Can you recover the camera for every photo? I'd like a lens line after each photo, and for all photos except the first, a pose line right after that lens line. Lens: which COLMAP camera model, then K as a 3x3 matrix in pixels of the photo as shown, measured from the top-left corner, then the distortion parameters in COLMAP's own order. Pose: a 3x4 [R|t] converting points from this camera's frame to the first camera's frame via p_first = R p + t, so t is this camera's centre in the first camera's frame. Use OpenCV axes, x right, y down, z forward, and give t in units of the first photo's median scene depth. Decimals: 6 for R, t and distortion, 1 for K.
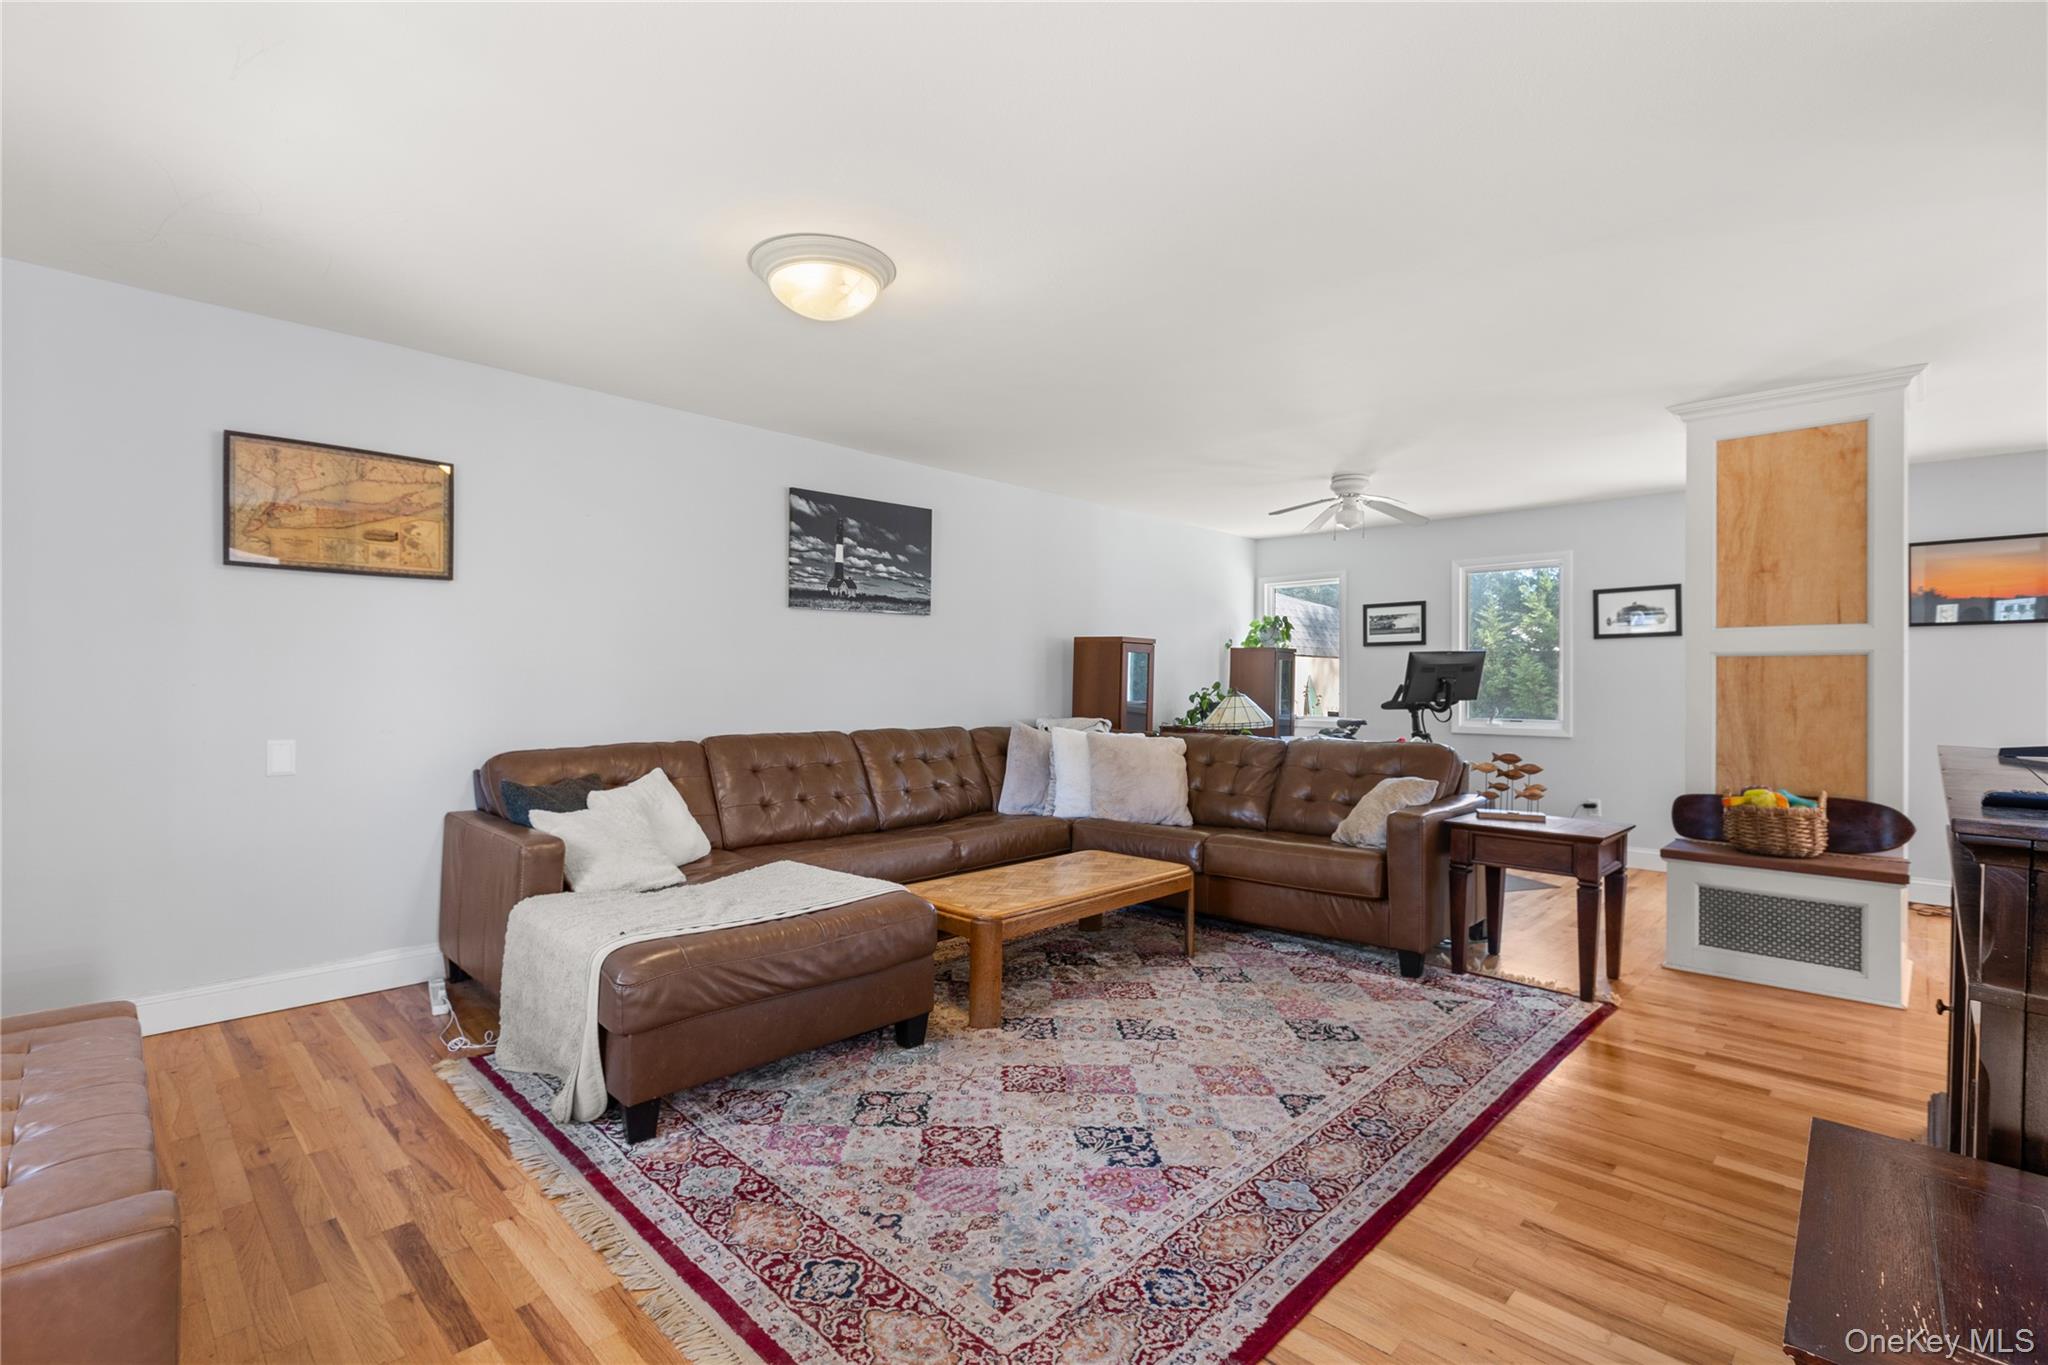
lens RADIAL K [[937.0, 0, 1017.8], [0, 937.0, 683.4], [0, 0, 1]] dist [0.003267, -0.000142]
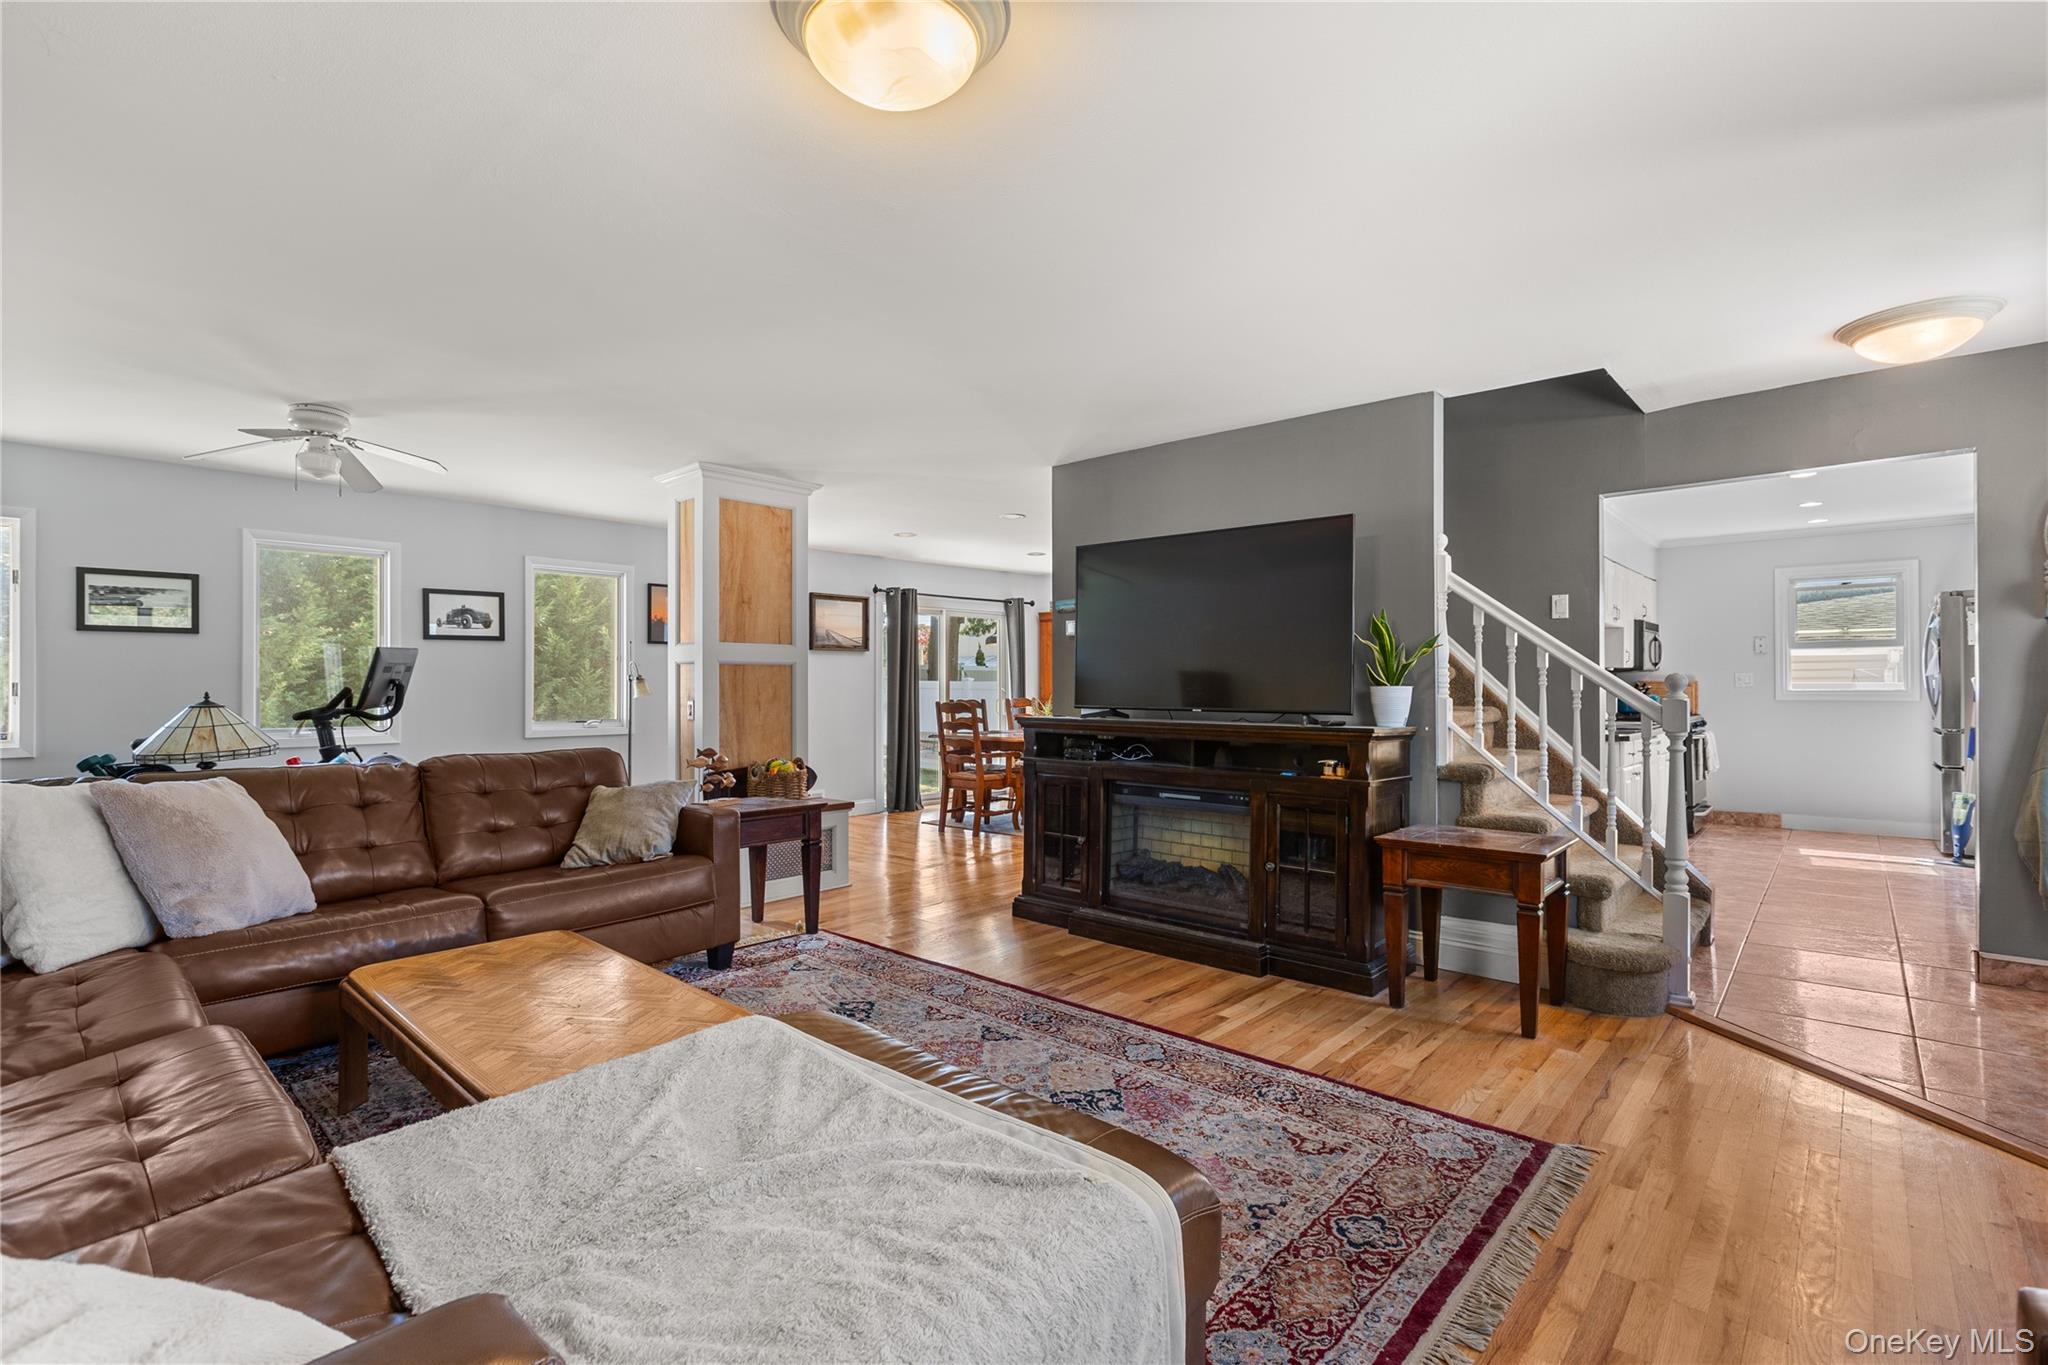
lens RADIAL K [[937.0, 0, 1021.8], [0, 937.0, 676.5], [0, 0, 1]] dist [0.003267, -0.000142]
pose [[-0.050390, 0.006887, 0.998706, -0.740310], [0.002822, 0.999973, -0.006753, -0.001842], [-0.998726, 0.002478, -0.050408, 0.844785]]
